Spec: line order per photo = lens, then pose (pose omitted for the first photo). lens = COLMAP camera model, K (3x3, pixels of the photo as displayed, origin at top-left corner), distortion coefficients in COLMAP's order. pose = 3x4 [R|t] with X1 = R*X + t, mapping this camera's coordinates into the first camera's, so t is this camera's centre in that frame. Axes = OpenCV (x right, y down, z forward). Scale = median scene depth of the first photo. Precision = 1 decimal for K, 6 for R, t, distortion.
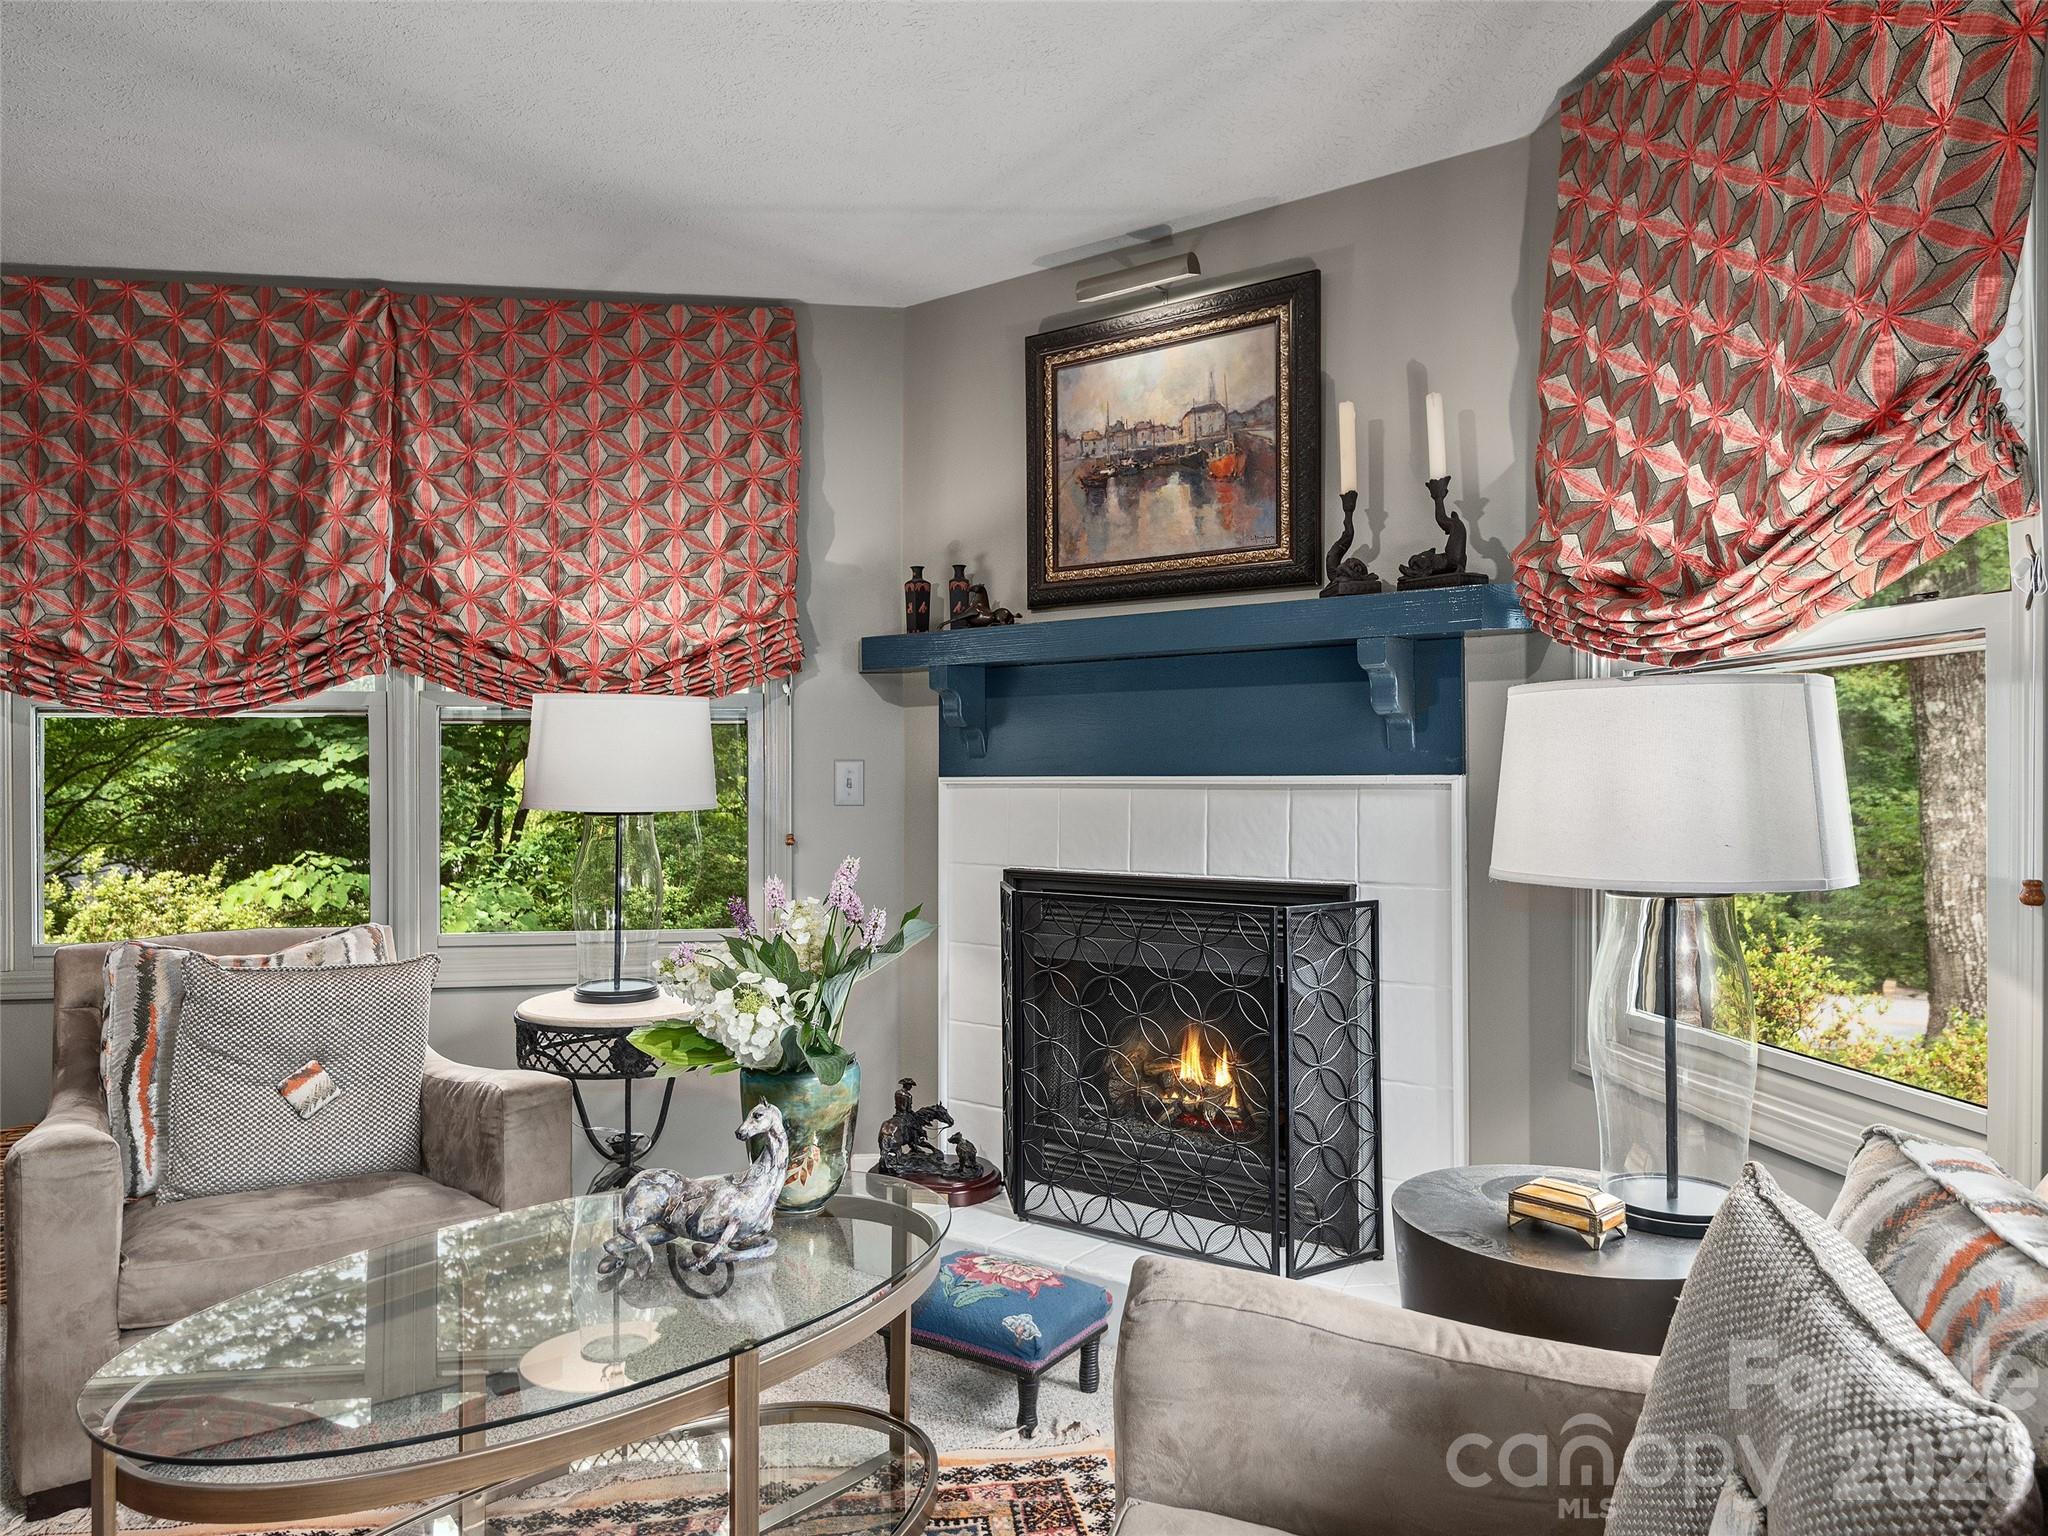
lens RADIAL K [[1440.1, 0, 1025.5], [0, 1440.1, 774.8], [0, 0, 1]] dist [0.046197, -0.046764]
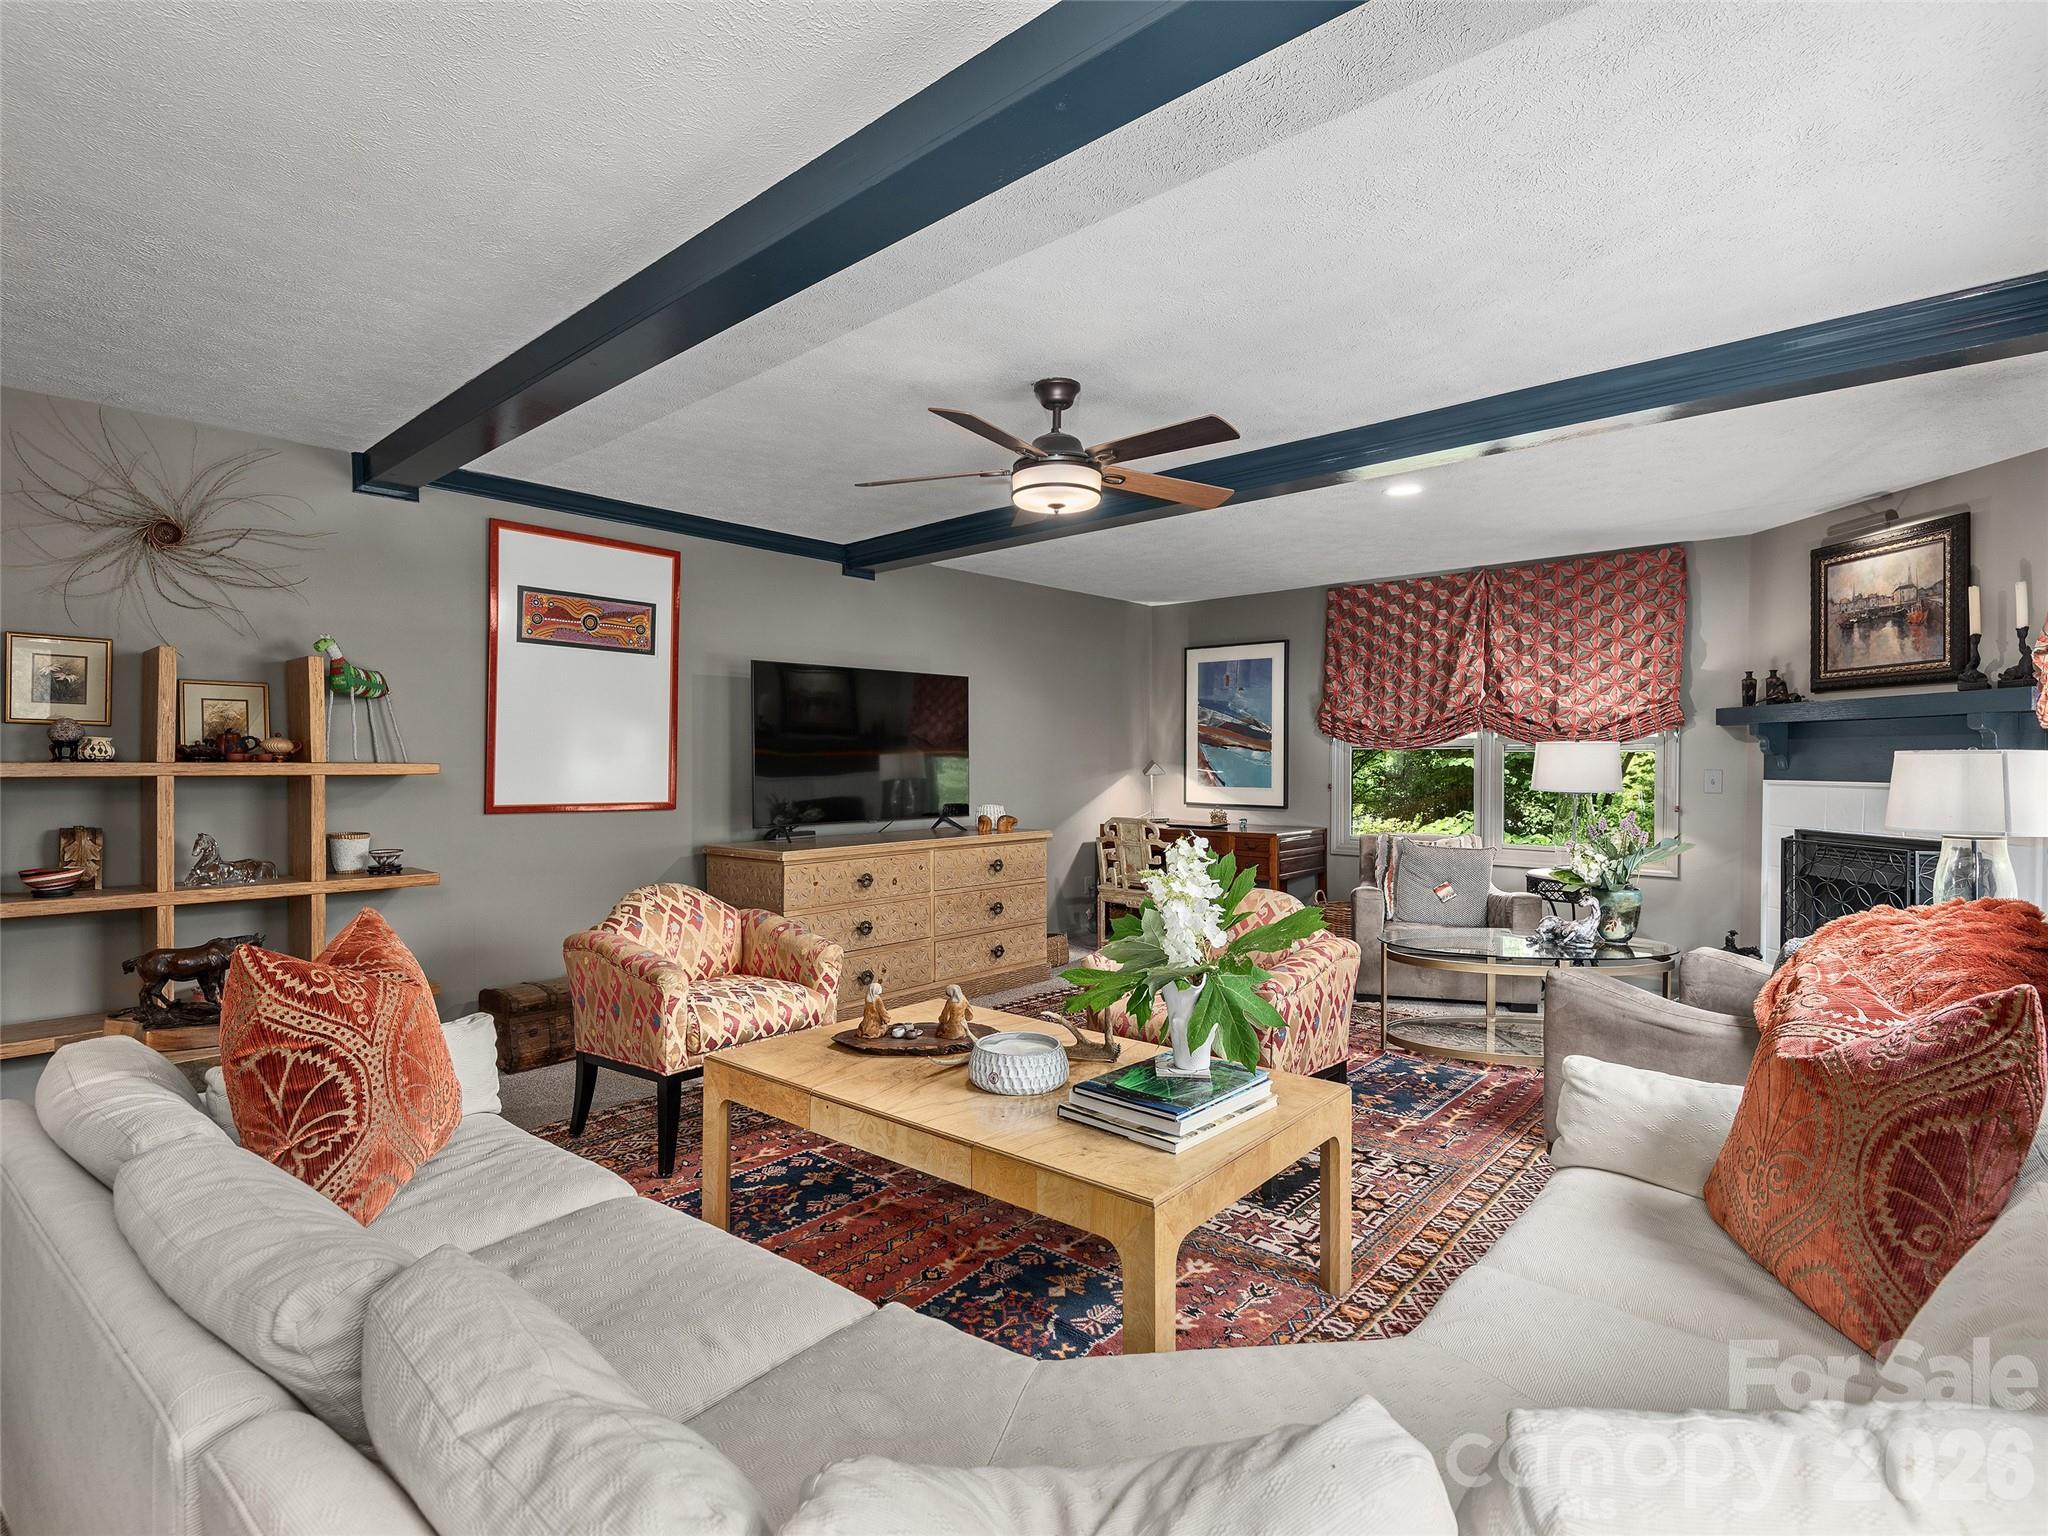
lens RADIAL K [[1055.2, 0, 1024.0], [0, 1055.2, 768.0], [0, 0, 1]] dist [0.035314, -0.030064]
pose [[0.647987, 0.012998, -0.761541, 0.405746], [-0.009453, 0.999915, 0.009023, -0.018644], [0.761593, 0.001352, 0.648054, -0.709222]]
